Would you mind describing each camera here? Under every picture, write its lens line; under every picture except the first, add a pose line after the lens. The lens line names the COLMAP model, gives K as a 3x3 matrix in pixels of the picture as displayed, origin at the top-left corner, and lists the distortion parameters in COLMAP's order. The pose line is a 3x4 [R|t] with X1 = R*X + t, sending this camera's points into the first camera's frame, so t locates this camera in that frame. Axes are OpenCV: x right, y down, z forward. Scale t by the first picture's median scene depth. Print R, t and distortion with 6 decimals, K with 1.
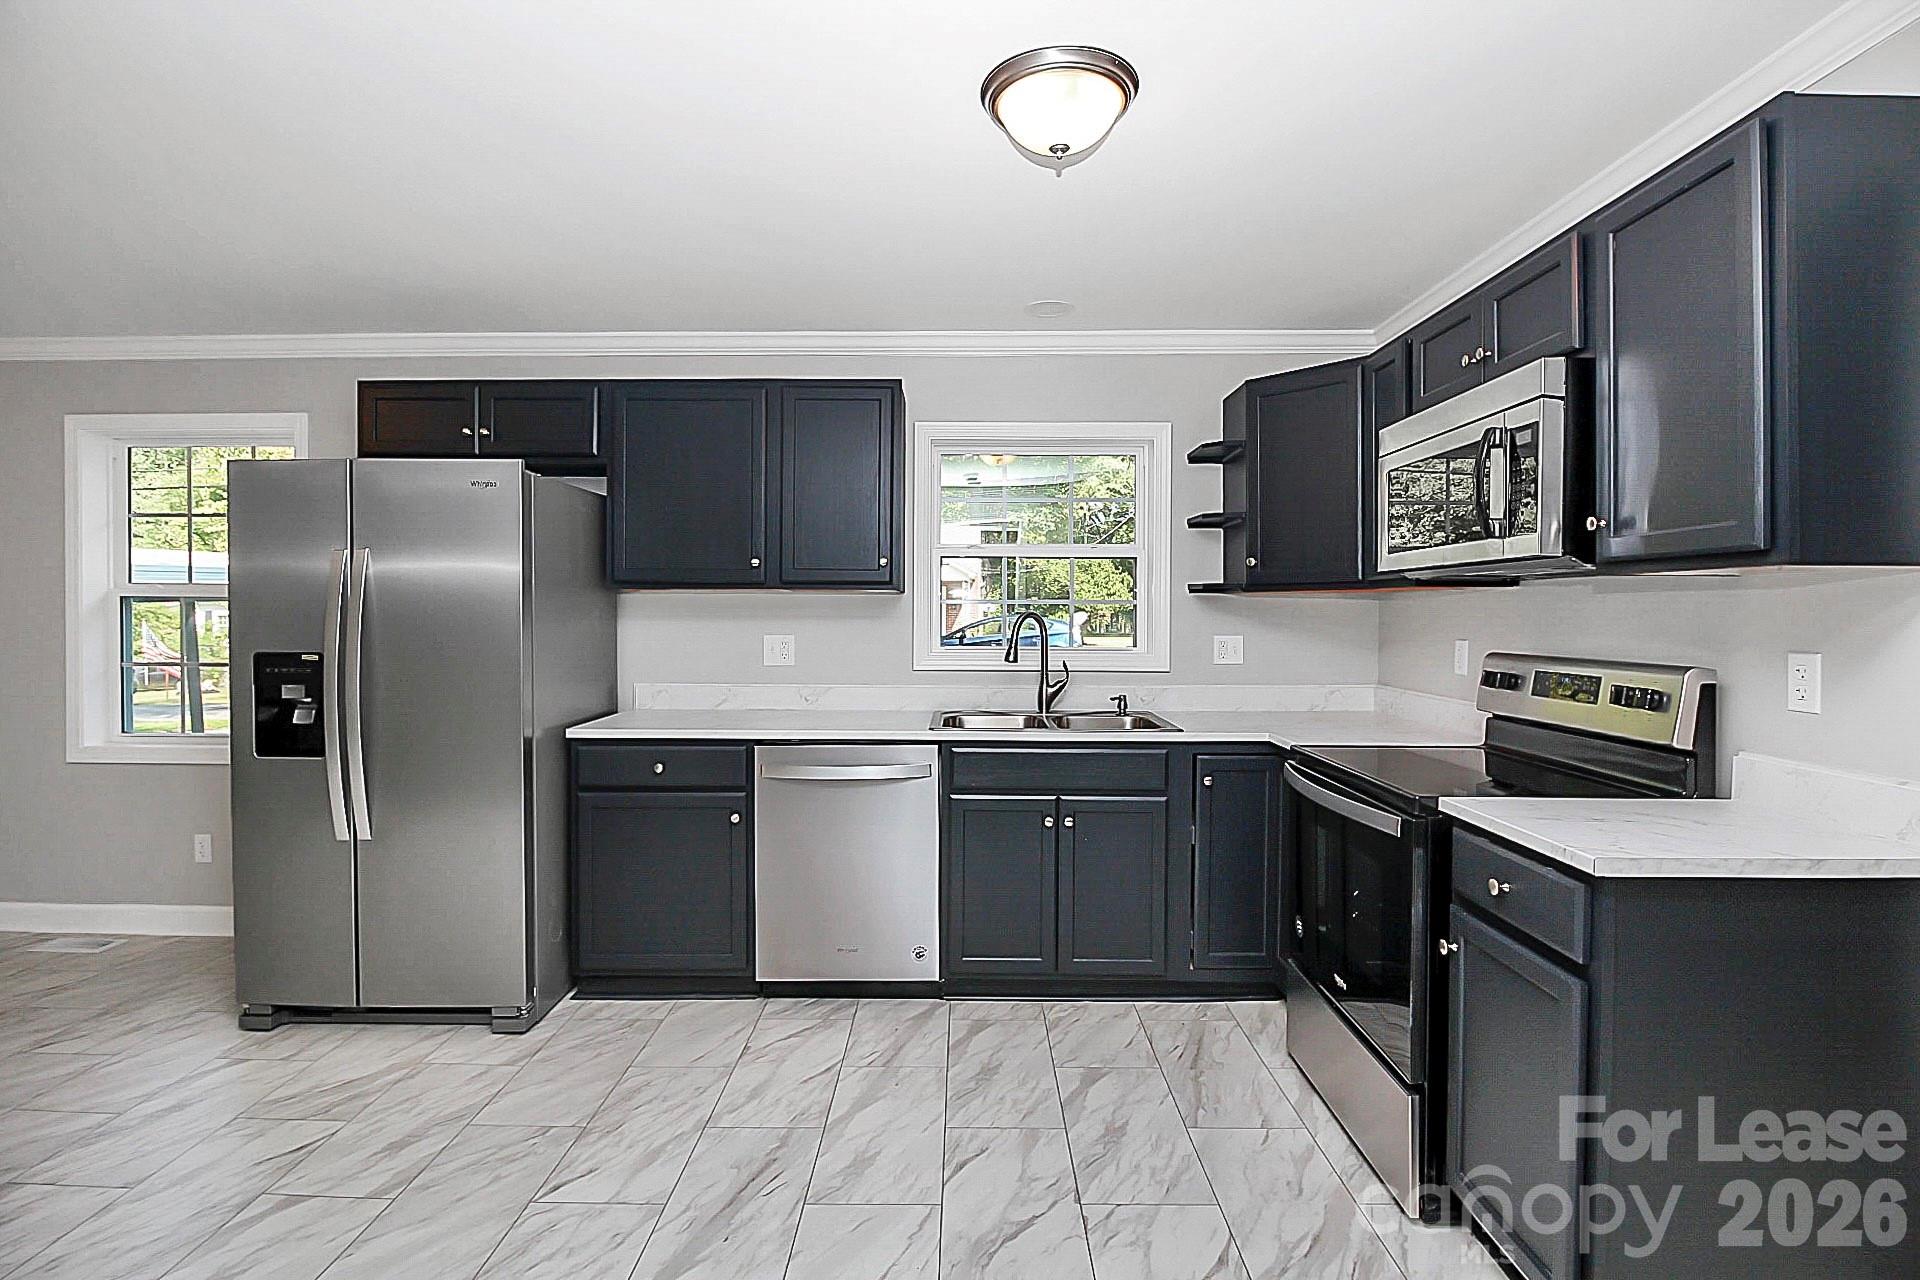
lens RADIAL K [[917.7, 0, 964.9], [0, 917.7, 628.2], [0, 0, 1]] dist [0.014453, -0.017865]
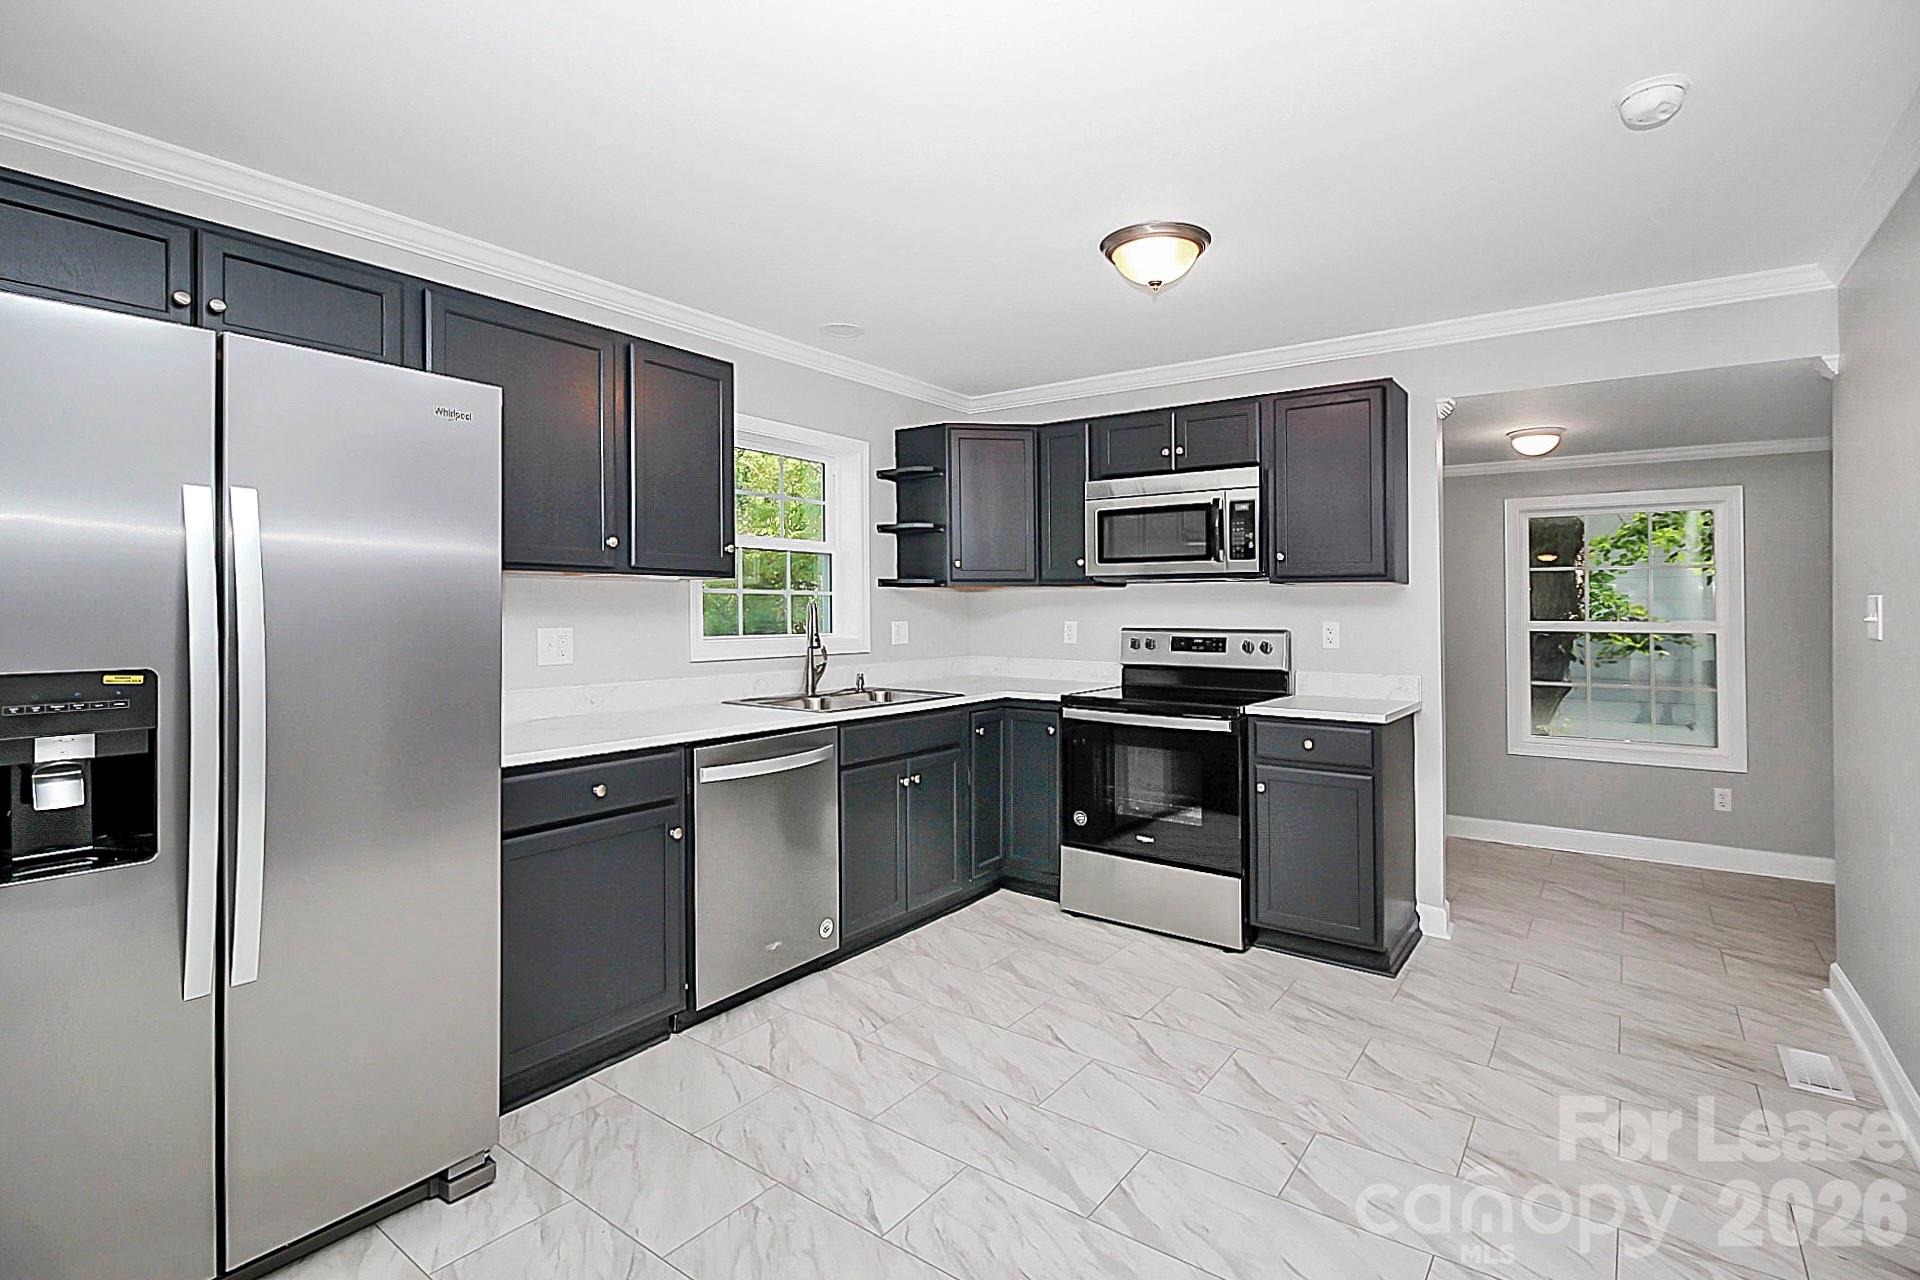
lens RADIAL K [[918.5, 0, 934.2], [0, 918.5, 598.3], [0, 0, 1]] dist [-0.009047, -0.000541]
pose [[0.591113, 0.007494, 0.806554, -0.890688], [0.012106, 0.999762, -0.018162, 0.000248], [-0.806498, 0.020500, 0.590882, 0.302052]]
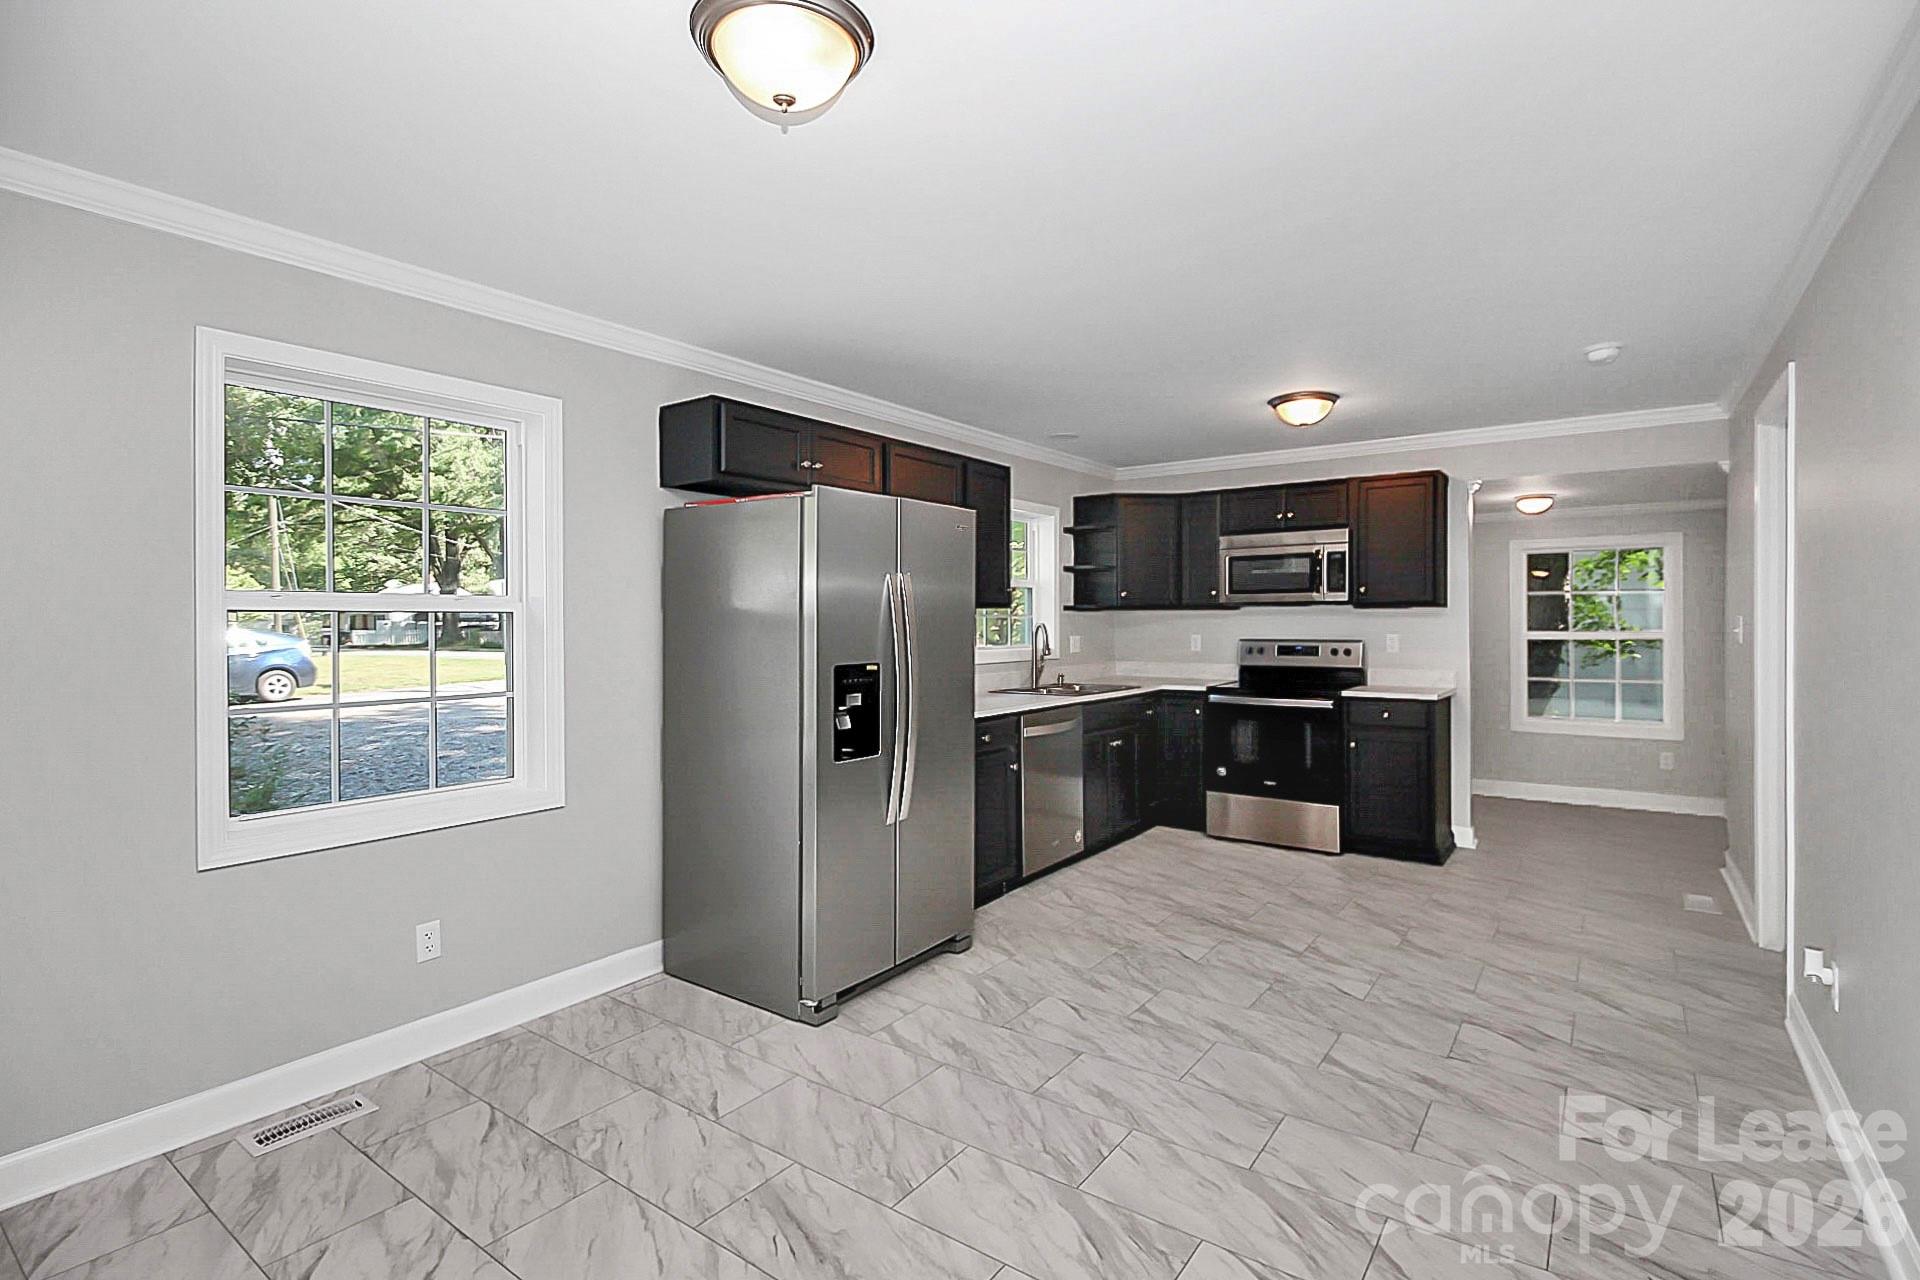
lens RADIAL K [[927.5, 0, 941.4], [0, 927.5, 631.2], [0, 0, 1]] dist [0.007113, -0.017882]
pose [[0.576047, -0.015312, 0.817273, -1.638544], [0.019861, 0.999792, 0.004732, -0.017503], [-0.817175, 0.013506, 0.576231, 0.277703]]
